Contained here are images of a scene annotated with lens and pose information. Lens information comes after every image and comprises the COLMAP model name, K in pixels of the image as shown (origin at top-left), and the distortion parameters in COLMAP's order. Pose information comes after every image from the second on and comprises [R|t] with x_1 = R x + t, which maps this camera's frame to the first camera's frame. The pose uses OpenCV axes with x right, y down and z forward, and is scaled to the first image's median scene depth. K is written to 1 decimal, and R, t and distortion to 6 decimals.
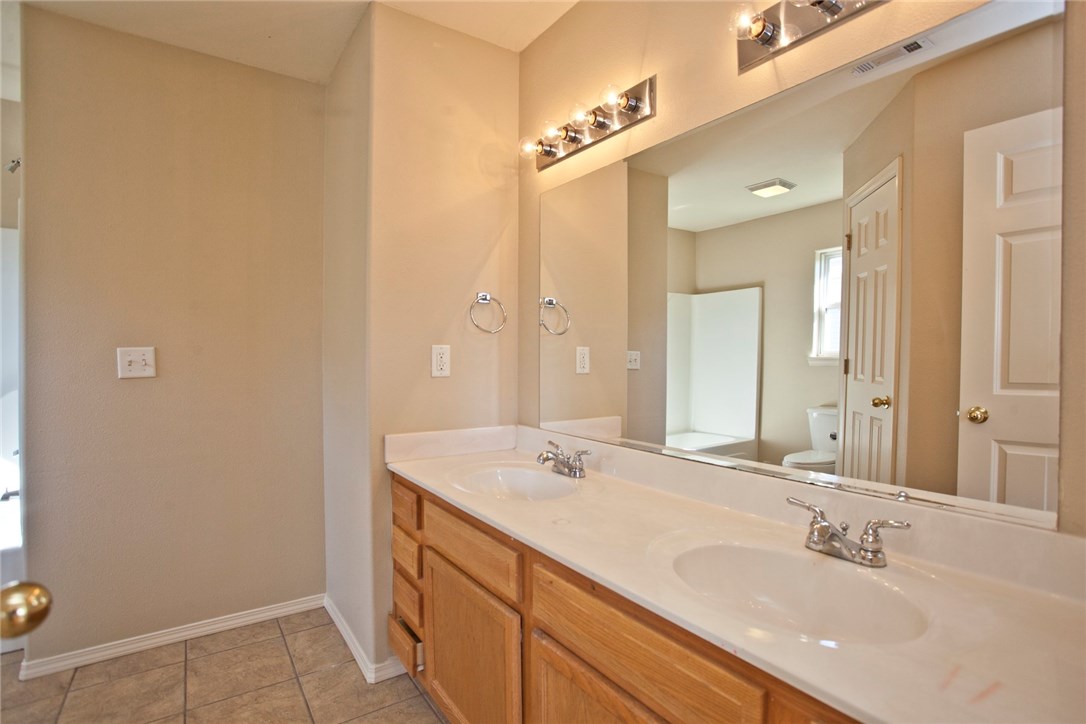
lens RADIAL K [[527.9, 0, 547.5], [0, 527.9, 362.8], [0, 0, 1]] dist [-0.074177, 0.031250]
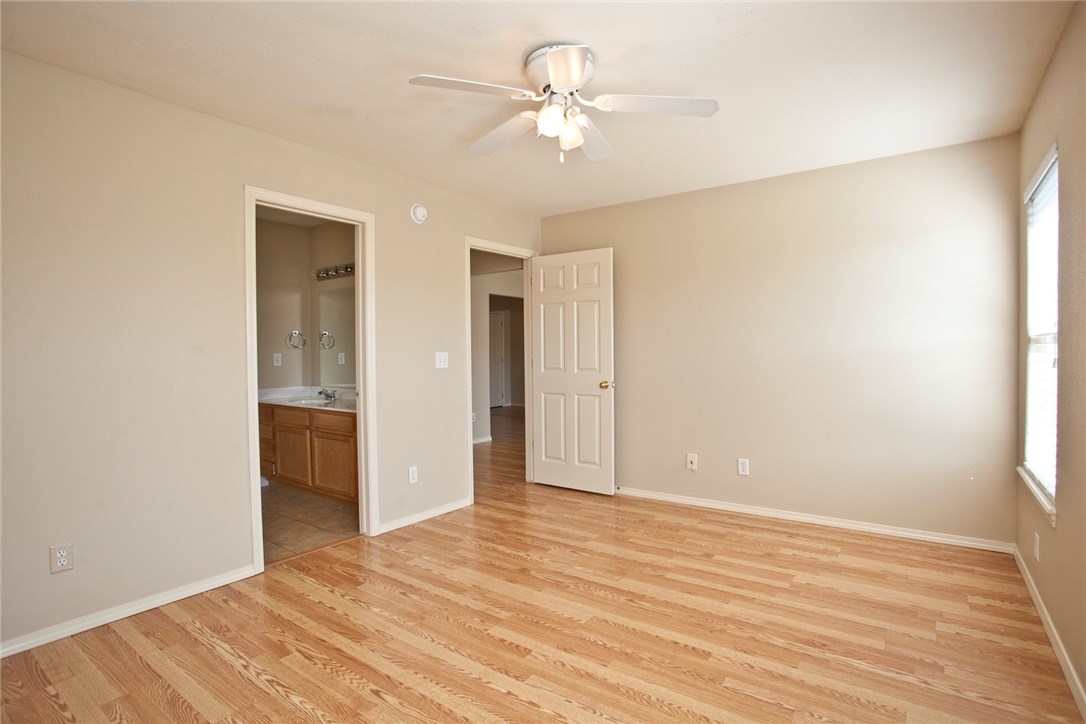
lens RADIAL K [[537.7, 0, 543.0], [0, 537.7, 362.0], [0, 0, 1]] dist [-0.076269, 0.035310]
pose [[0.942625, -0.011684, 0.333648, 0.171440], [0.003383, 0.999670, 0.025448, -0.057155], [-0.333835, -0.022859, 0.942354, -2.069897]]
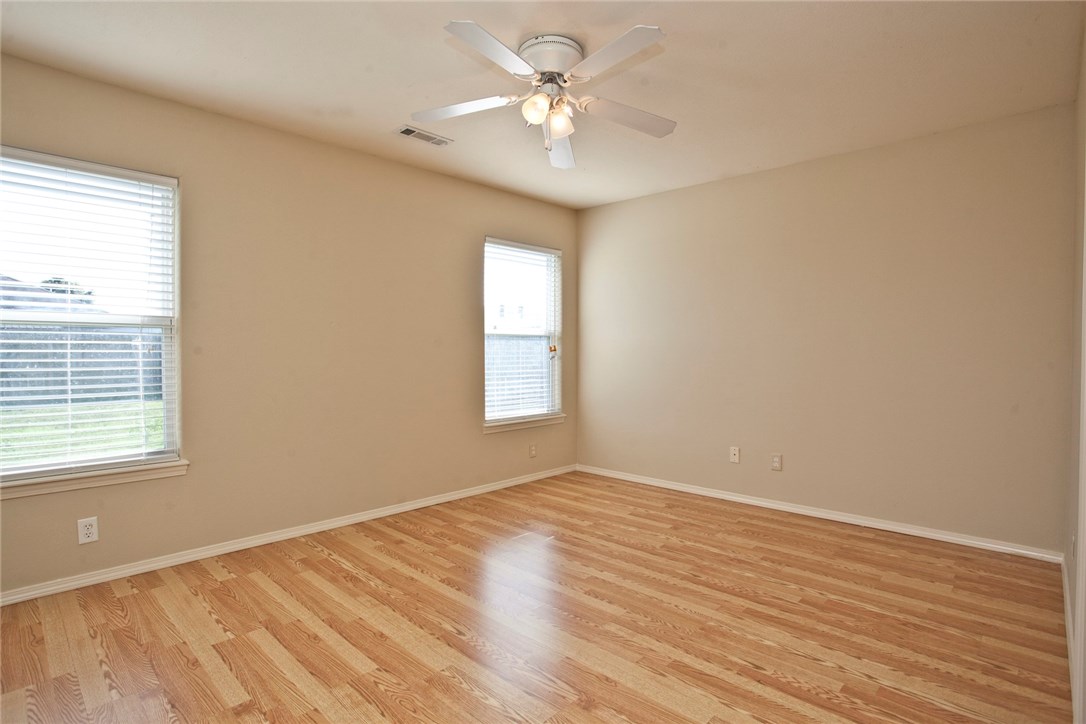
lens RADIAL K [[537.7, 0, 543.0], [0, 537.7, 362.0], [0, 0, 1]] dist [-0.076269, 0.035310]
pose [[-0.978943, 0.008816, -0.203944, 0.965664], [0.006547, 0.999909, 0.011796, 0.006848], [0.204029, 0.010212, -0.978911, 0.527019]]
